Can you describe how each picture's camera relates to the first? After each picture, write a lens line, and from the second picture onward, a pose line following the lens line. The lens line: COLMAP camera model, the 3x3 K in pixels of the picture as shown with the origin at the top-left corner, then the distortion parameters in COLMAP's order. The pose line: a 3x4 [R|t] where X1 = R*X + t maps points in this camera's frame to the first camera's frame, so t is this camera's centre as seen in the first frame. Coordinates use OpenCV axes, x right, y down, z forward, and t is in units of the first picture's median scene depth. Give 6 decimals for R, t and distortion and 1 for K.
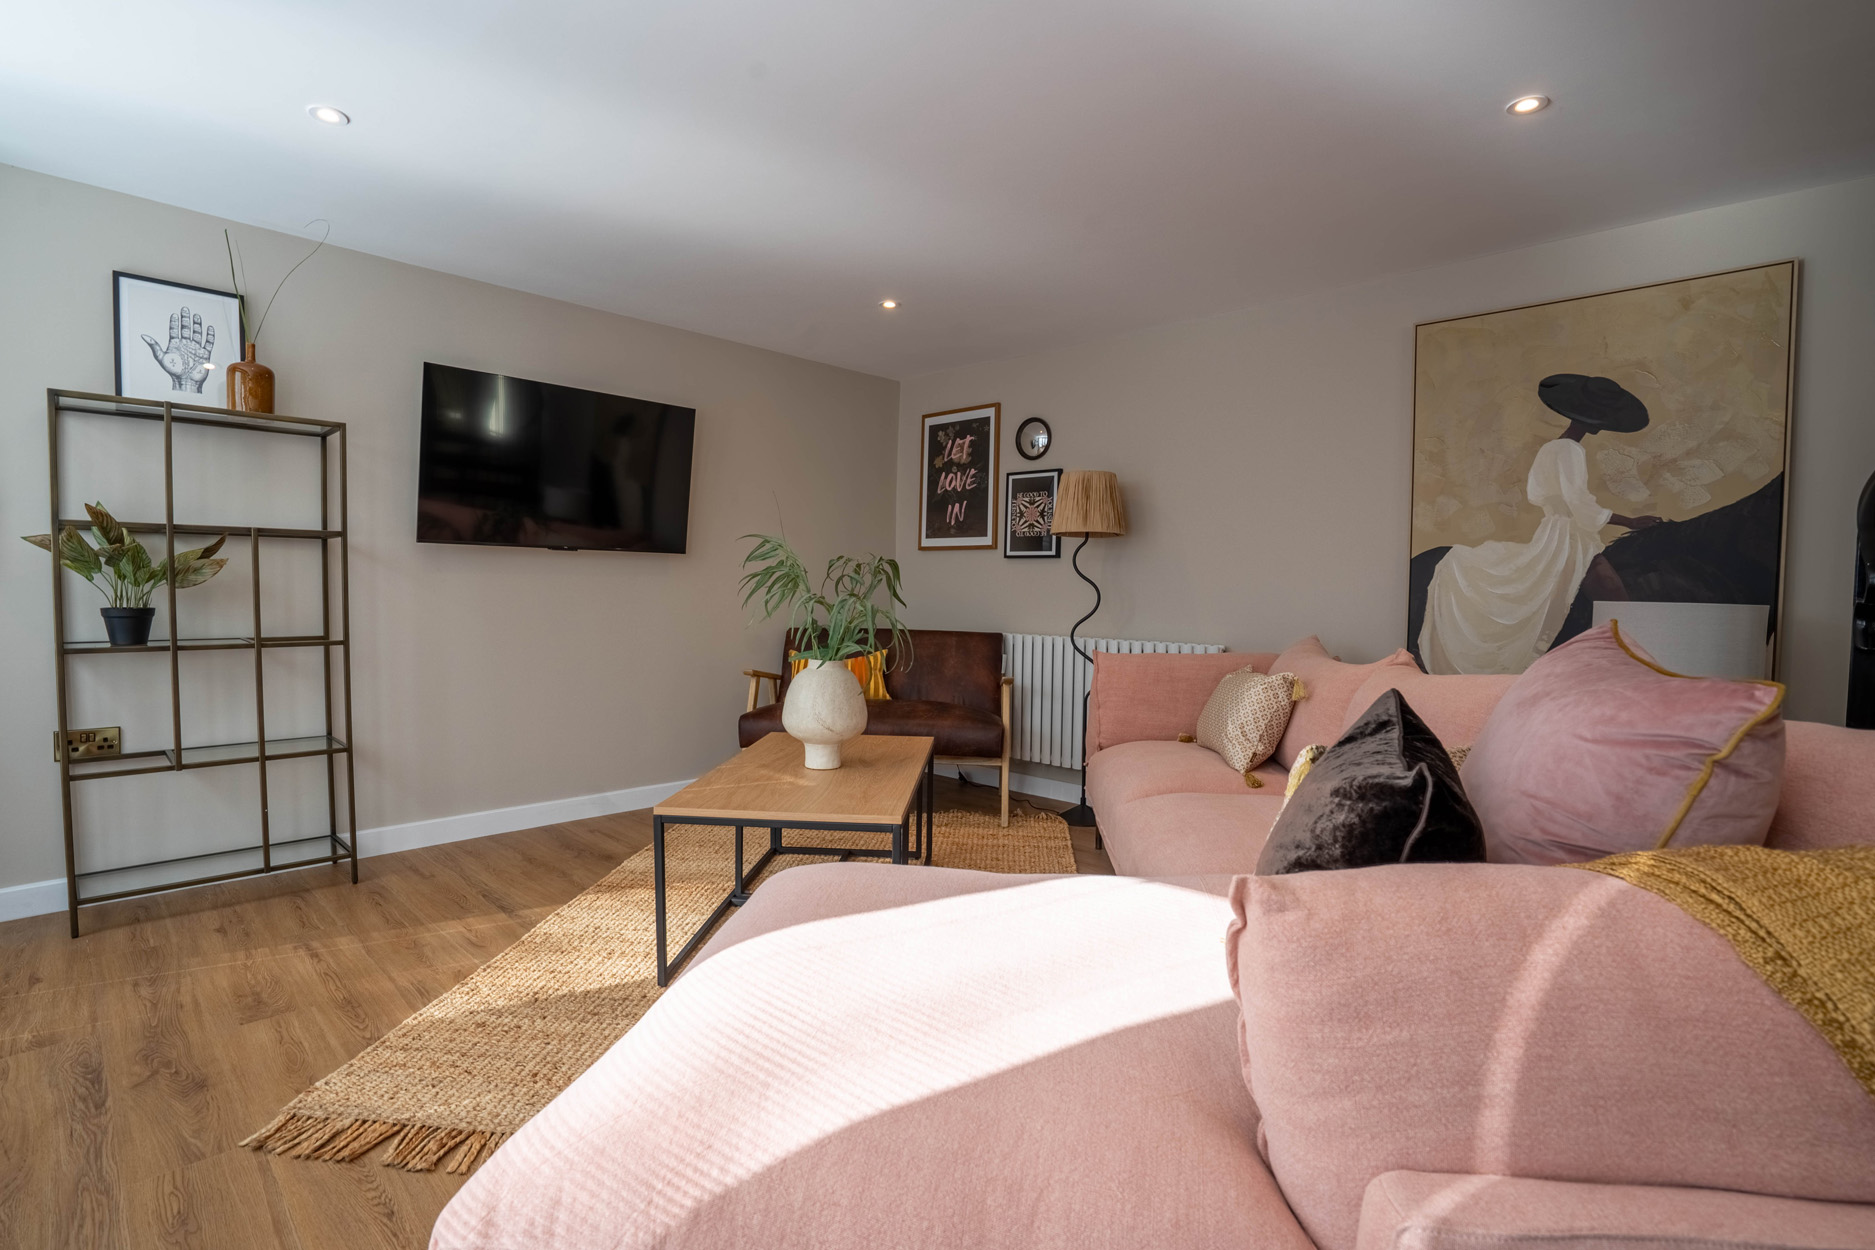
lens RADIAL K [[892.4, 0, 942.0], [0, 892.4, 636.6], [0, 0, 1]] dist [-0.050558, 0.012660]
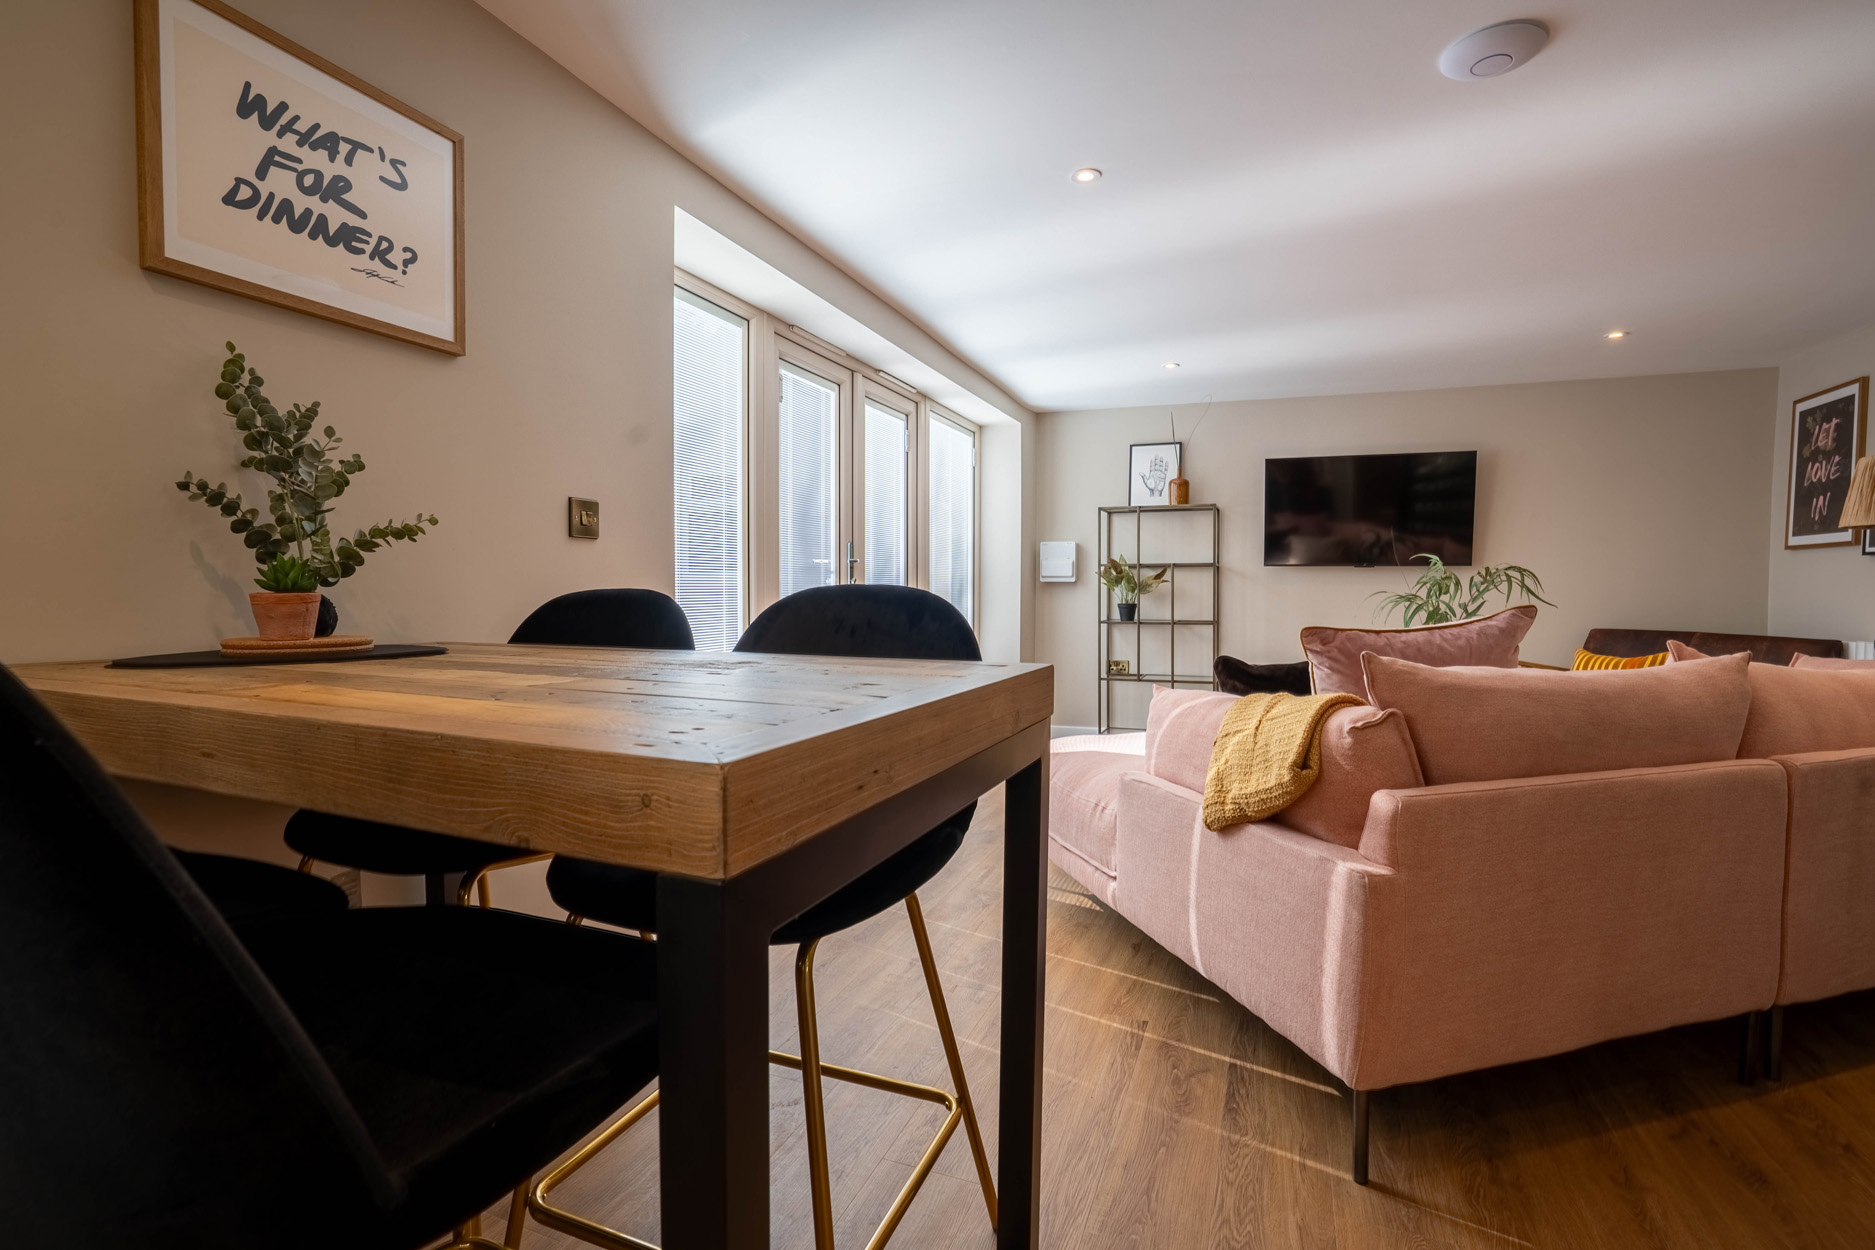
lens RADIAL K [[892.4, 0, 941.5], [0, 892.4, 630.3], [0, 0, 1]] dist [-0.050558, 0.012660]
pose [[0.384412, 0.028182, -0.922731, 0.749387], [-0.044012, 0.998957, 0.012174, 0.021375], [0.922112, 0.035931, 0.385251, -0.218603]]
